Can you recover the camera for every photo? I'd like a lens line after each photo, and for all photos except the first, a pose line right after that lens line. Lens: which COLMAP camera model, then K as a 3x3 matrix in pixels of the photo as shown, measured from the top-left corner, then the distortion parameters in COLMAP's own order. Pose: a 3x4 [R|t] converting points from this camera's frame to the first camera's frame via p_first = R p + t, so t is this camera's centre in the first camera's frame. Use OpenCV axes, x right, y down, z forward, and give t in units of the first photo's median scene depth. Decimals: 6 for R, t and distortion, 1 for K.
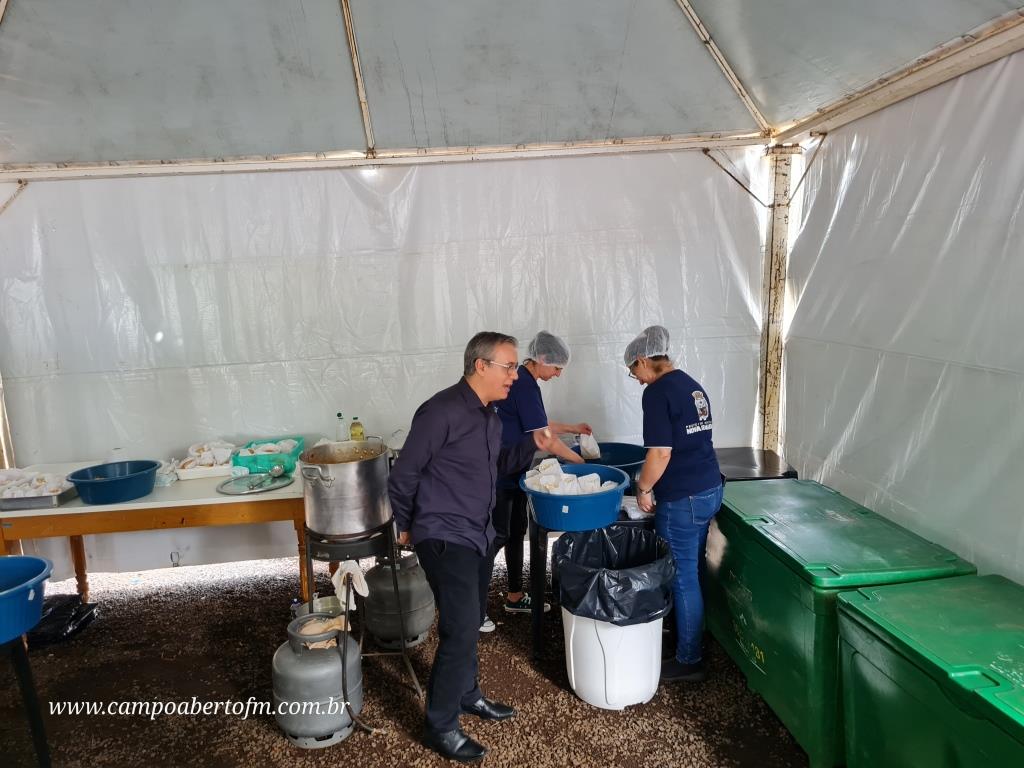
lens RADIAL K [[761.8, 0, 504.7], [0, 761.8, 393.7], [0, 0, 1]] dist [0.064140, -0.053648]
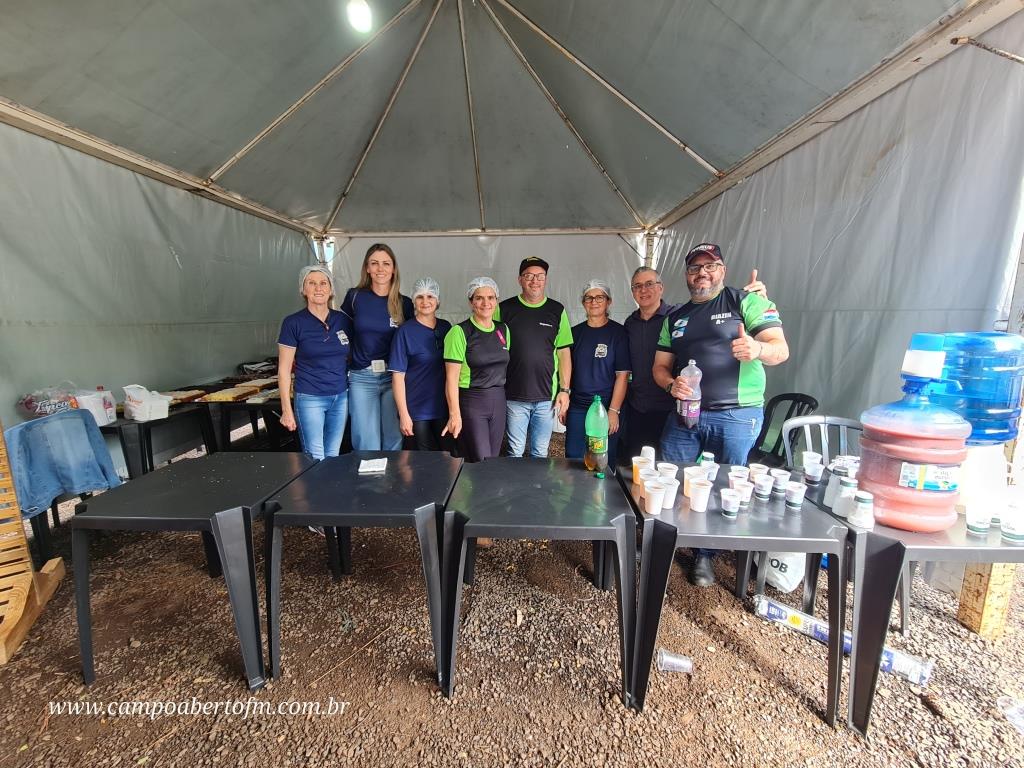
lens RADIAL K [[417.7, 0, 514.8], [0, 417.7, 385.5], [0, 0, 1]] dist [-0.002218, 0.000424]
pose [[0.995807, 0.059824, -0.069201, 0.052699], [-0.058081, 0.997949, 0.026931, 0.150333], [0.070670, -0.022799, 0.997239, -0.365322]]
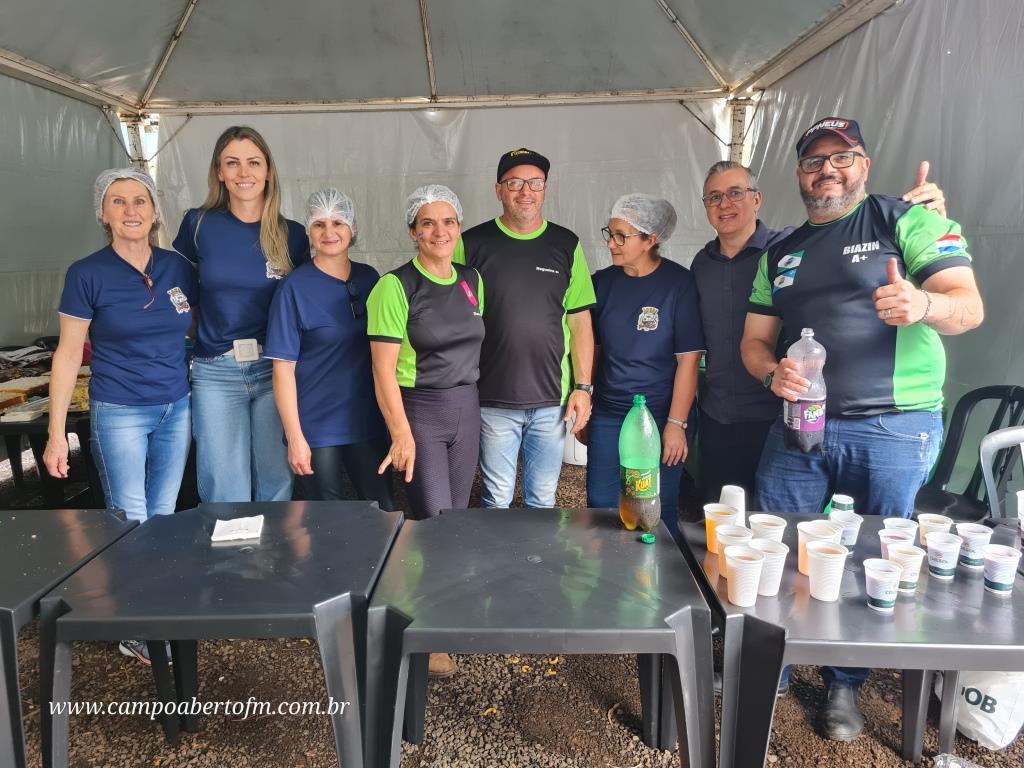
lens RADIAL K [[761.8, 0, 501.5], [0, 761.8, 375.8], [0, 0, 1]] dist [0.064140, -0.053648]
pose [[0.997050, 0.041093, -0.064828, 0.056807], [-0.039927, 0.999019, 0.019175, 0.150736], [0.065552, -0.016530, 0.997712, -0.373618]]
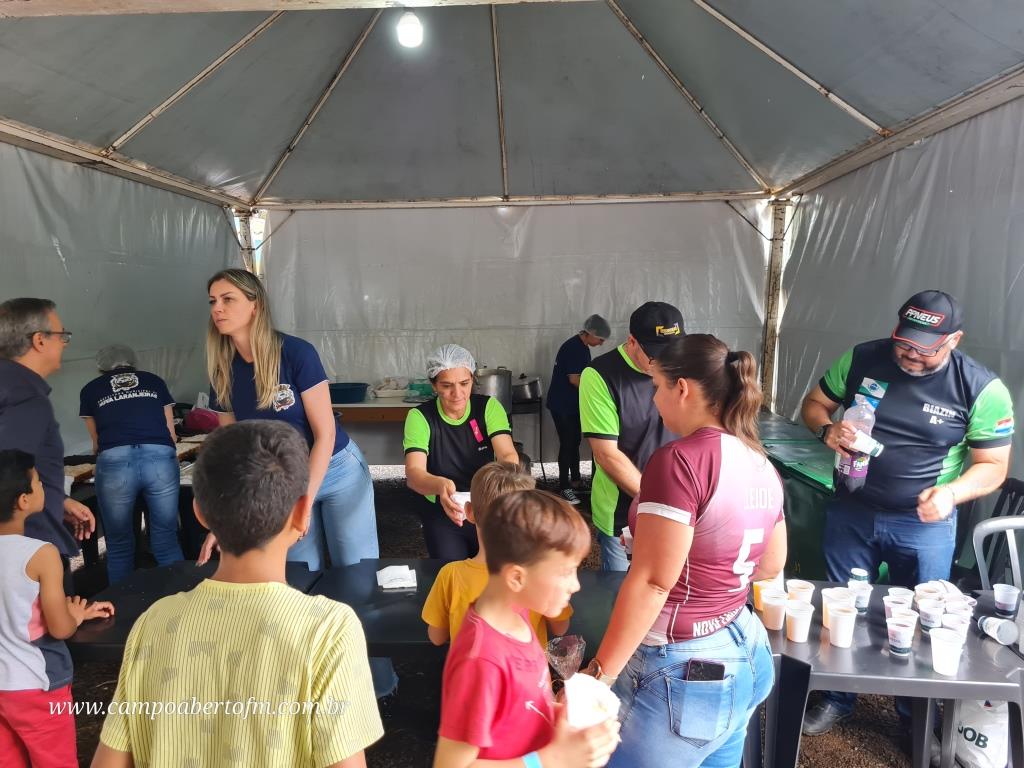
lens RADIAL K [[761.8, 0, 505.6], [0, 761.8, 375.8], [0, 0, 1]] dist [0.064140, -0.053648]
pose [[0.991966, 0.053450, -0.114656, 0.023618], [-0.059205, 0.997121, -0.047382, 0.120593], [0.111794, 0.053790, 0.992275, -0.523314]]
